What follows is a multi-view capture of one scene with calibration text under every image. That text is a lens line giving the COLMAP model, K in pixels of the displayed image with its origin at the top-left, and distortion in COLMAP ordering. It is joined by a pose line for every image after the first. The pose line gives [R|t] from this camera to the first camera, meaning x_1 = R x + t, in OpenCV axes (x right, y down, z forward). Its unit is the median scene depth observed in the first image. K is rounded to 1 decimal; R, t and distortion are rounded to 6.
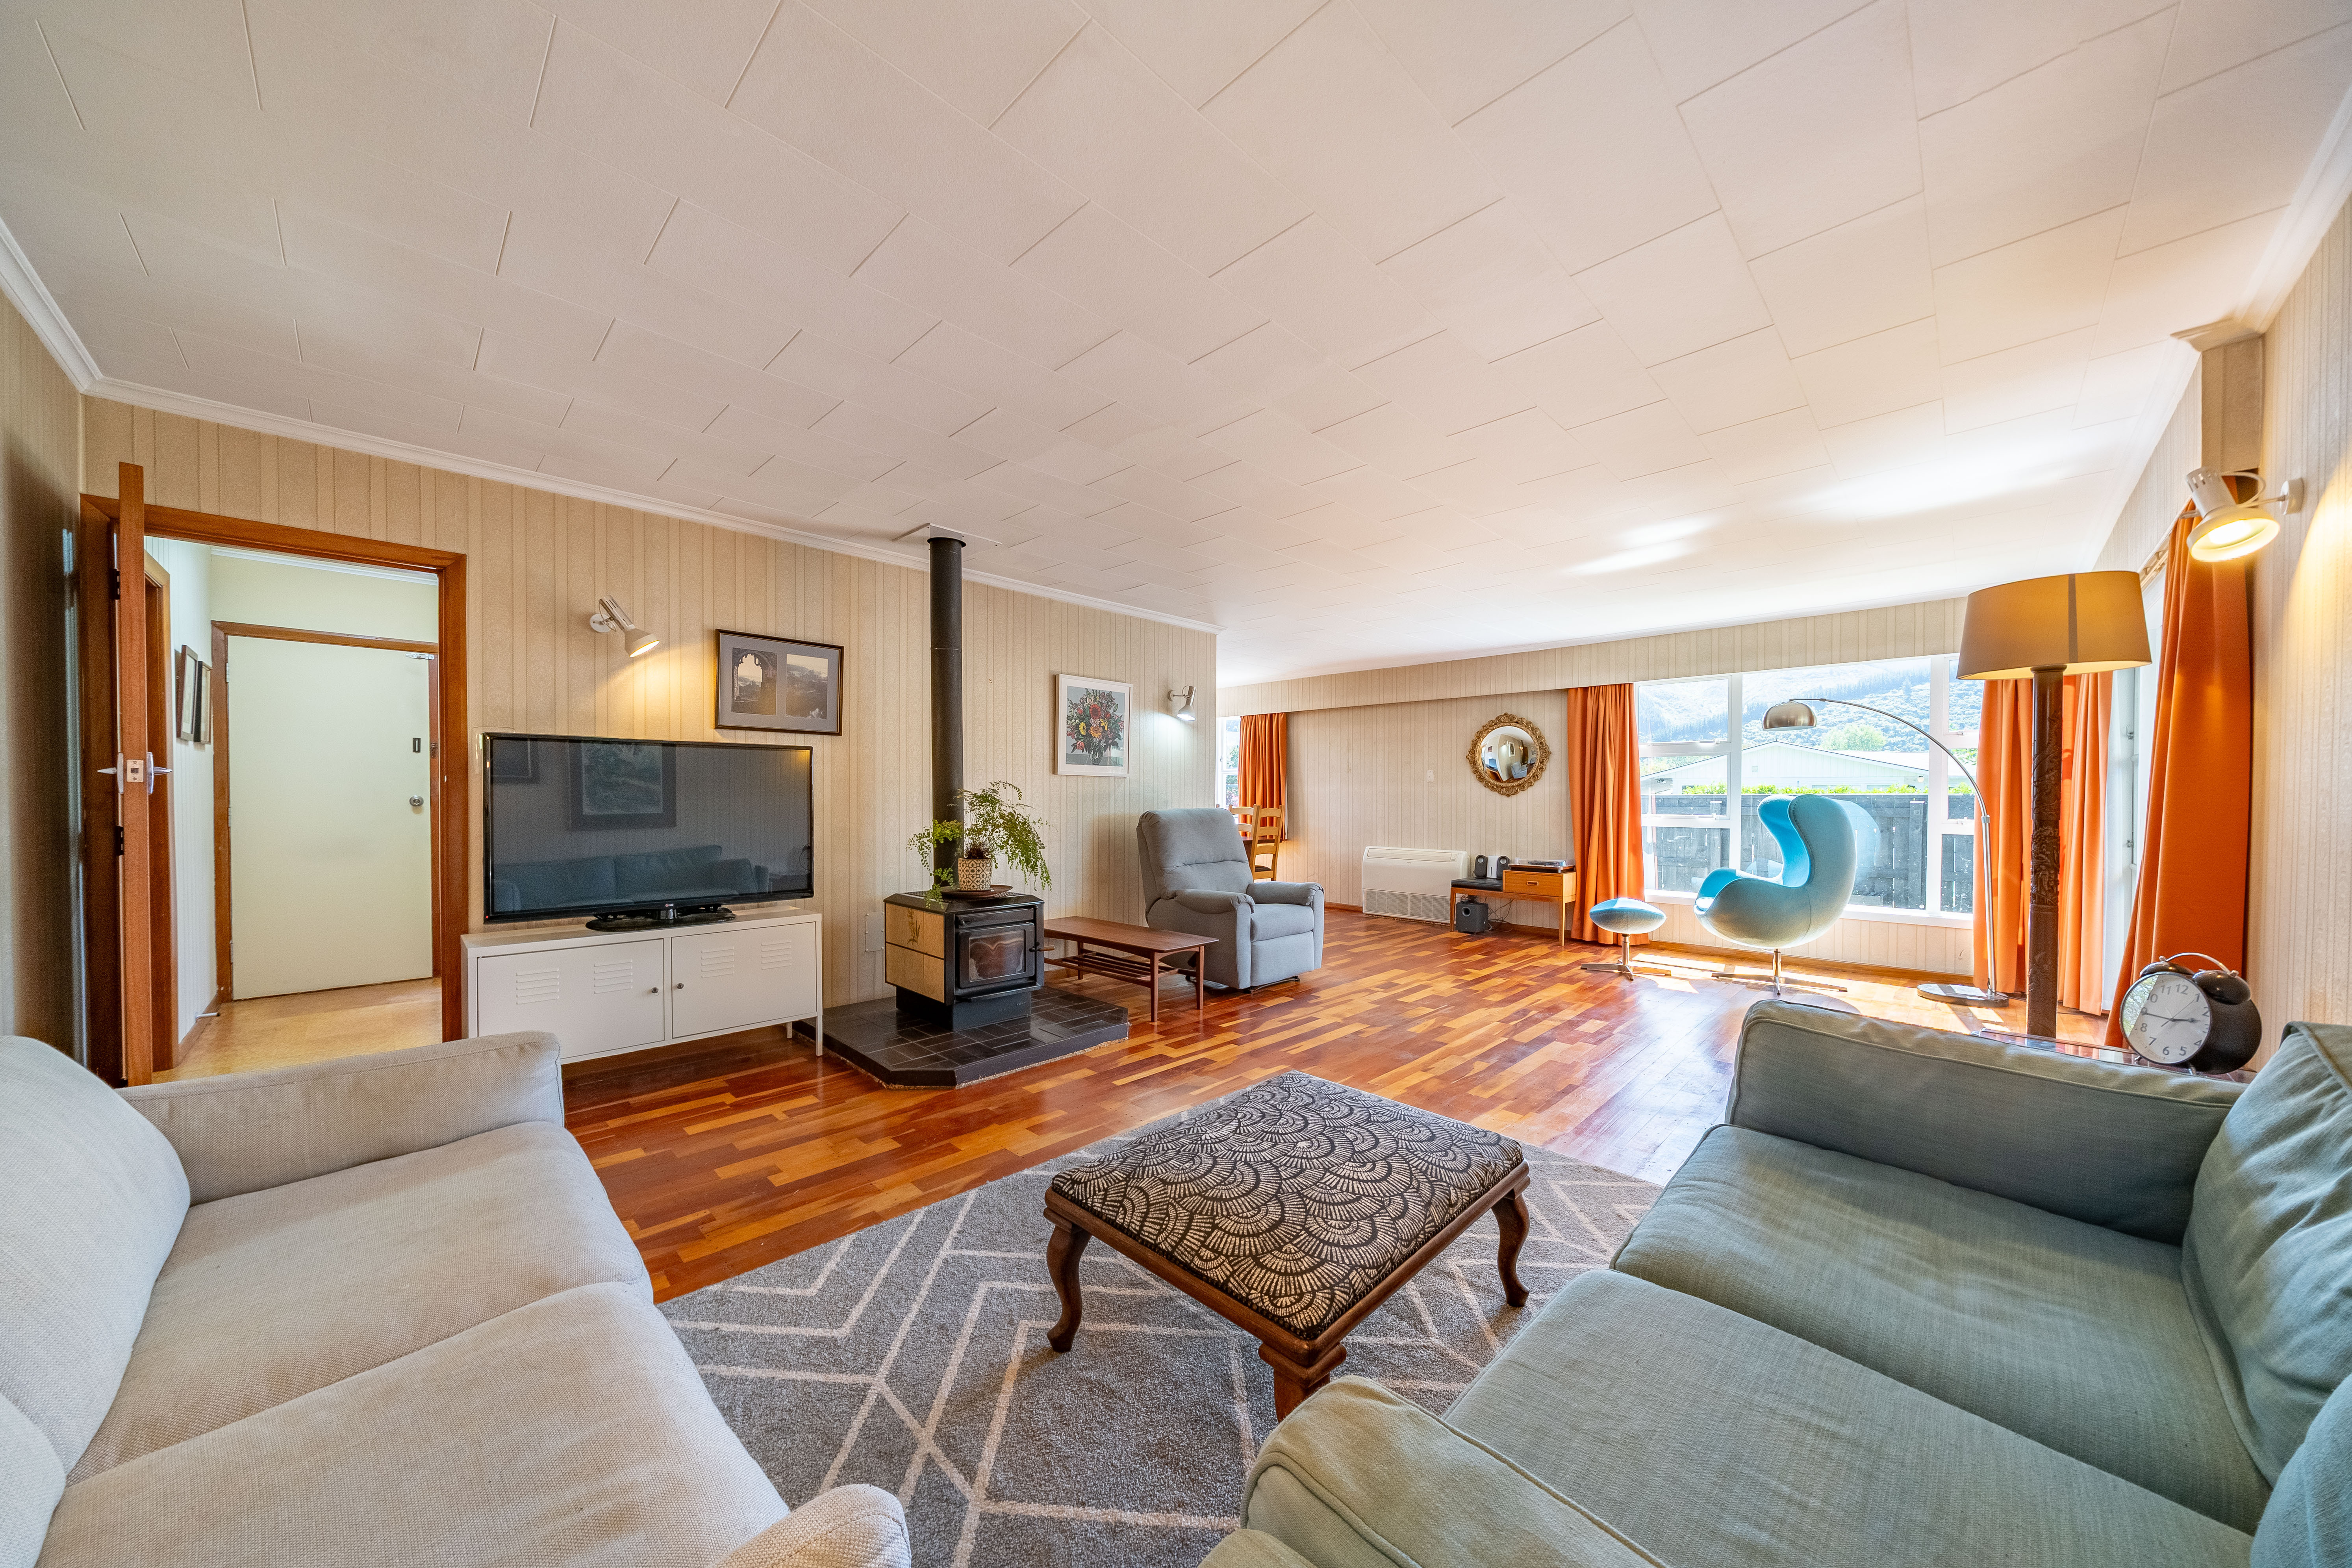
lens RADIAL K [[808.1, 0, 1158.9], [0, 808.1, 797.6], [0, 0, 1]] dist [-0.002749, -0.000303]
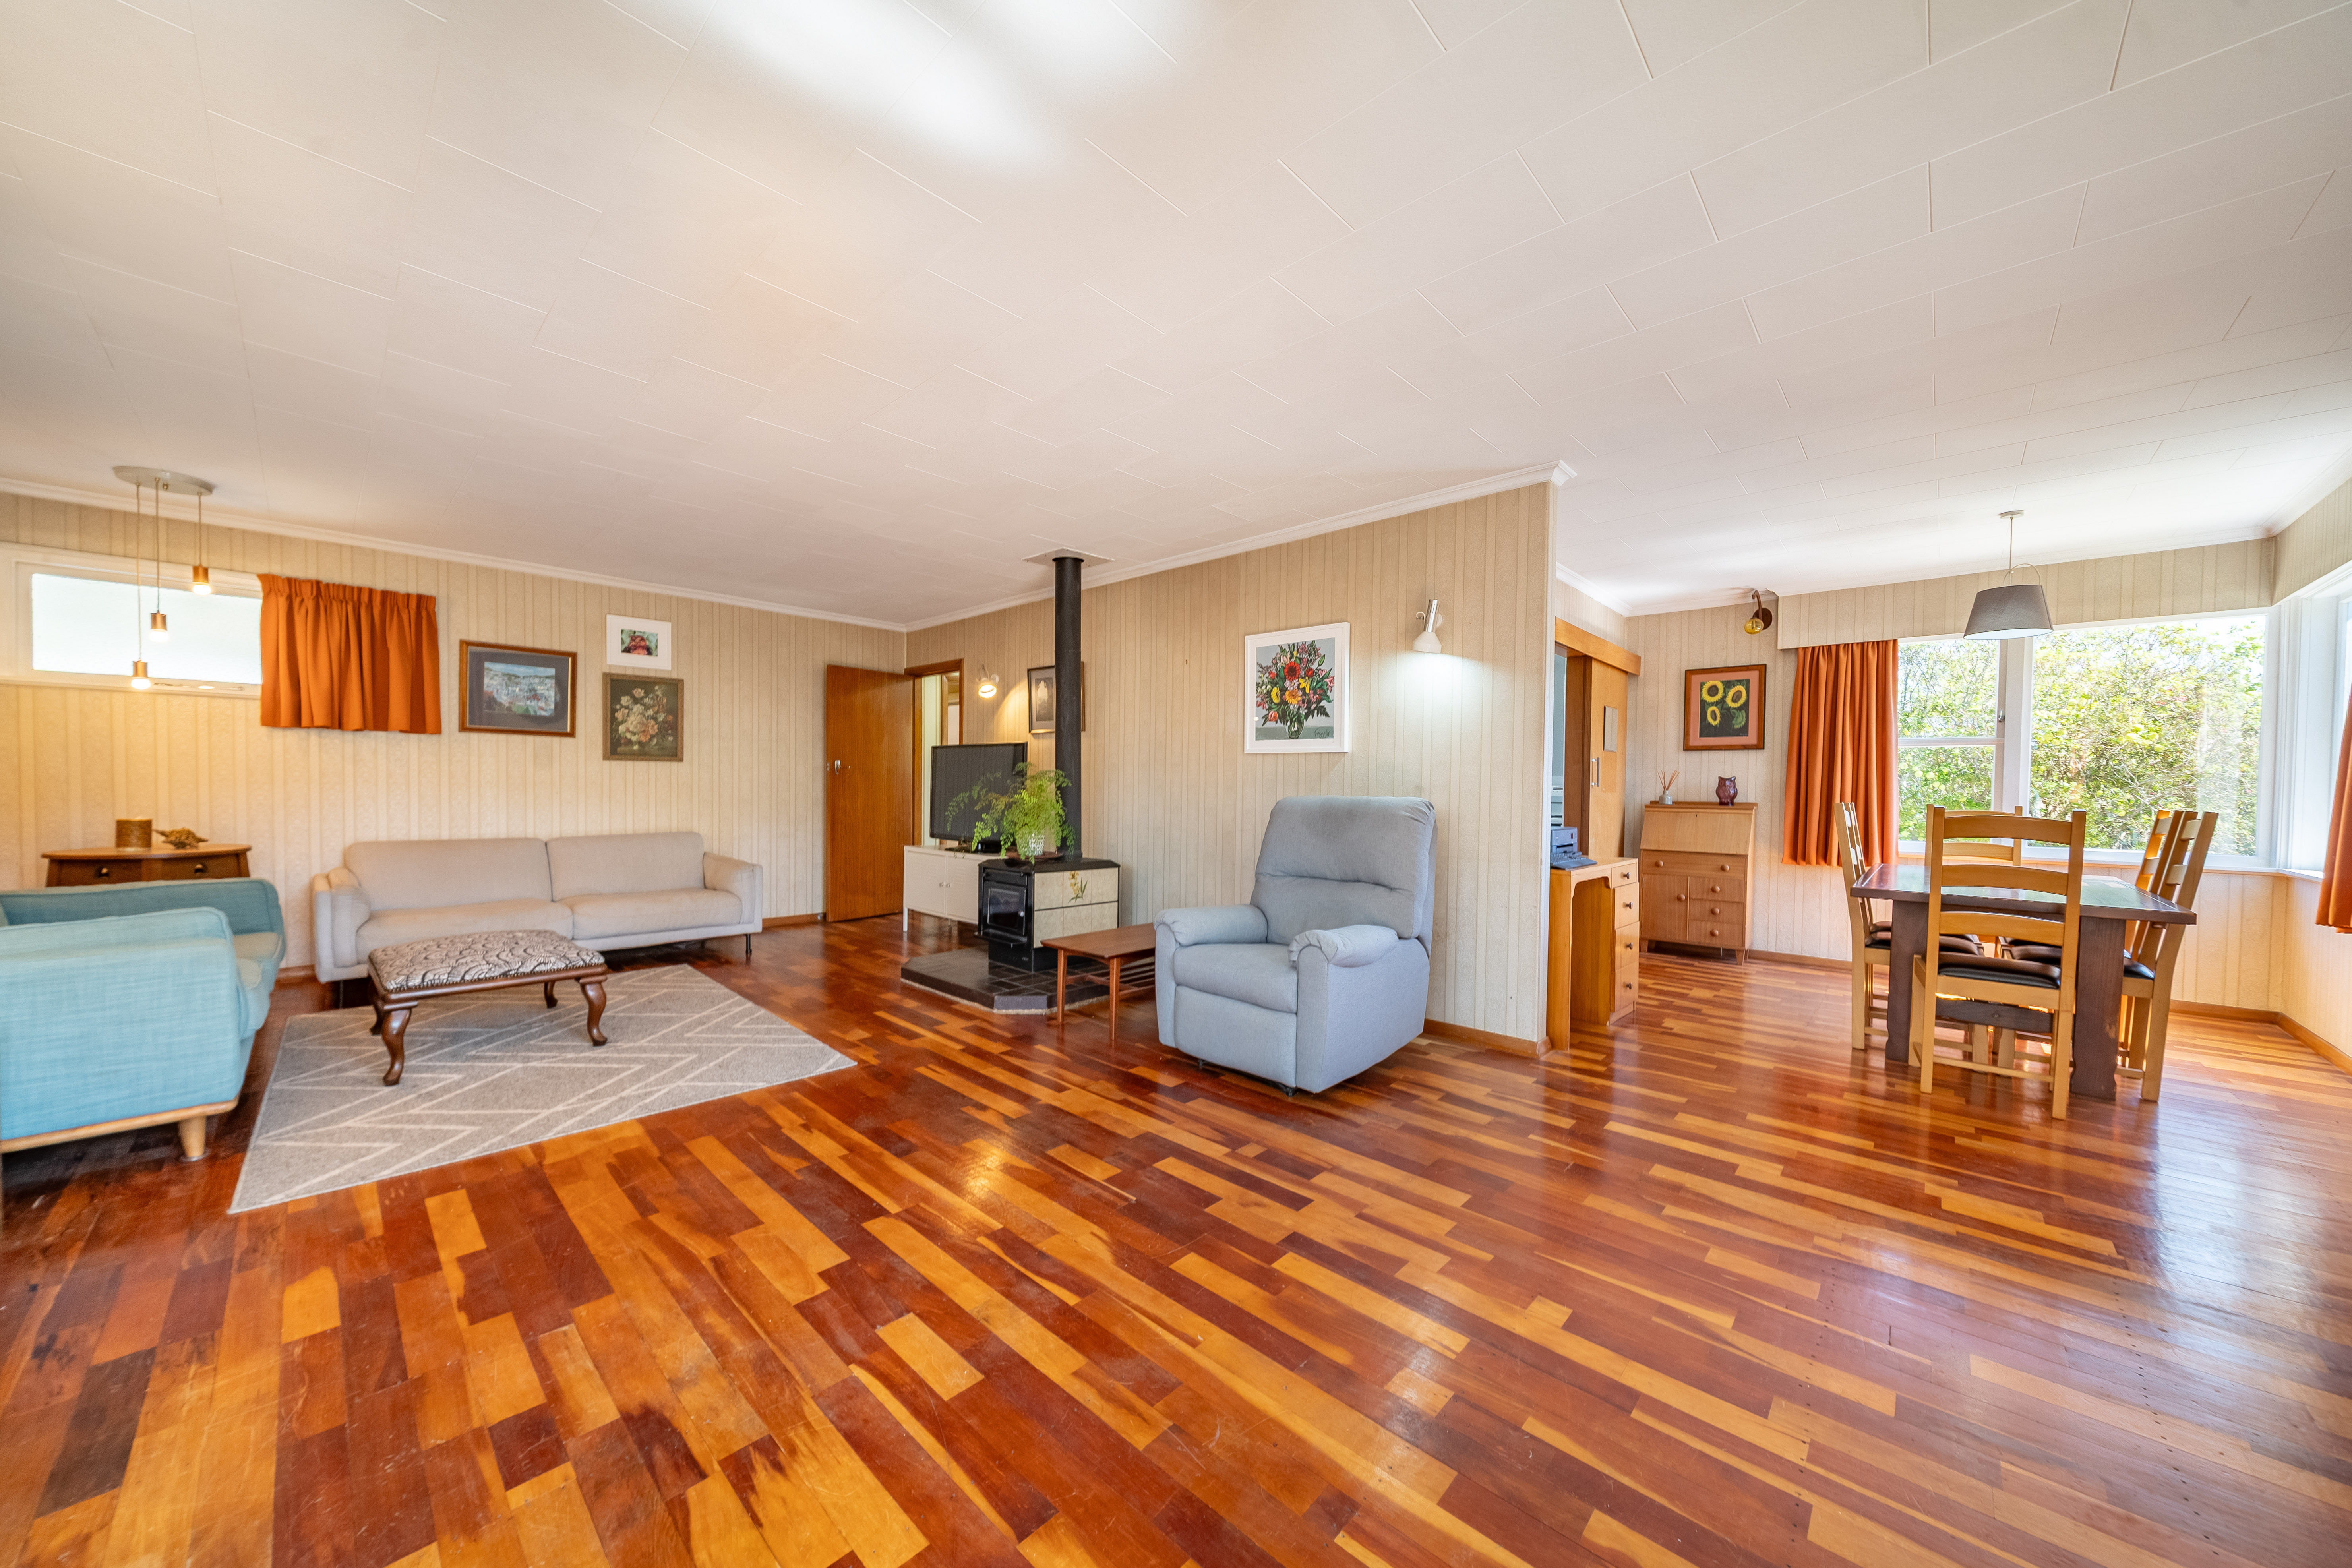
lens RADIAL K [[808.1, 0, 1153.5], [0, 808.1, 807.8], [0, 0, 1]] dist [-0.002749, -0.000303]
pose [[0.031273, 0.024151, -0.999219, 0.853416], [-0.017058, 0.999575, 0.023626, 0.012376], [0.999365, 0.016306, 0.031672, 1.016977]]
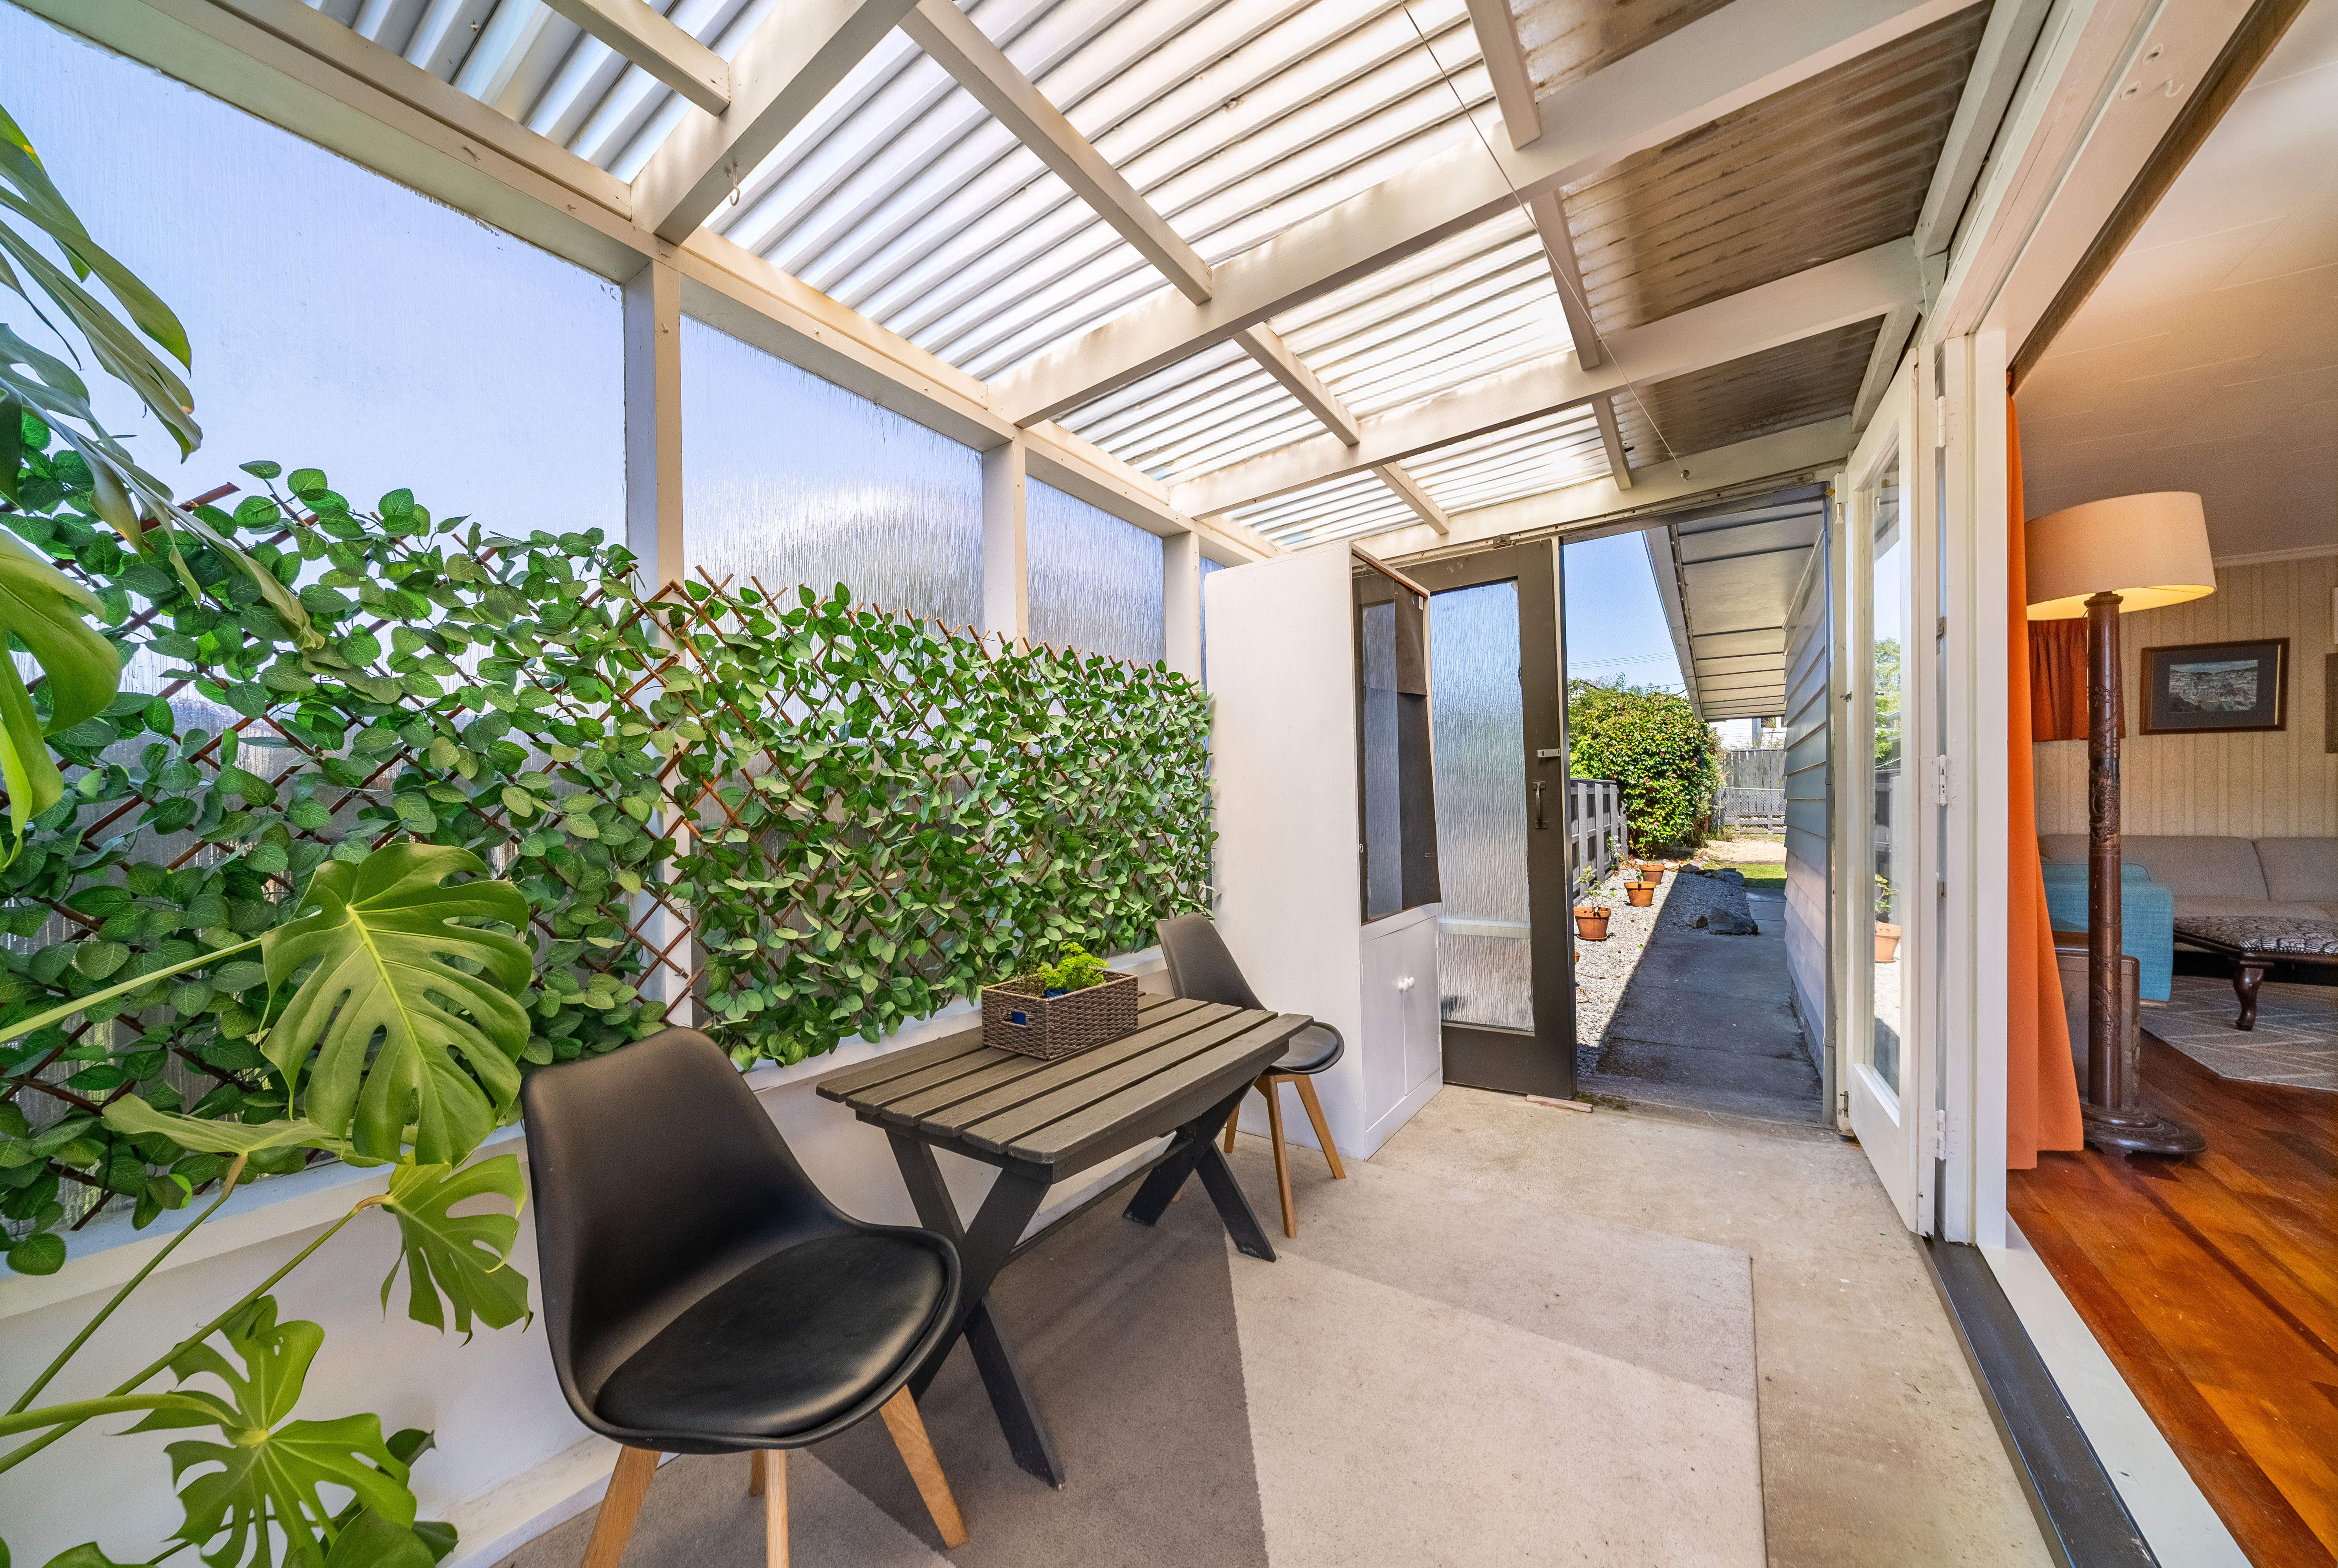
lens RADIAL K [[803.3, 0, 1172.6], [0, 803.3, 799.8], [0, 0, 1]] dist [-0.002749, -0.000303]
pose [[-0.984172, 0.006759, -0.177089, 1.325720], [0.004970, 0.999932, 0.010546, 0.027283], [0.177148, 0.009499, -0.984138, 0.999364]]
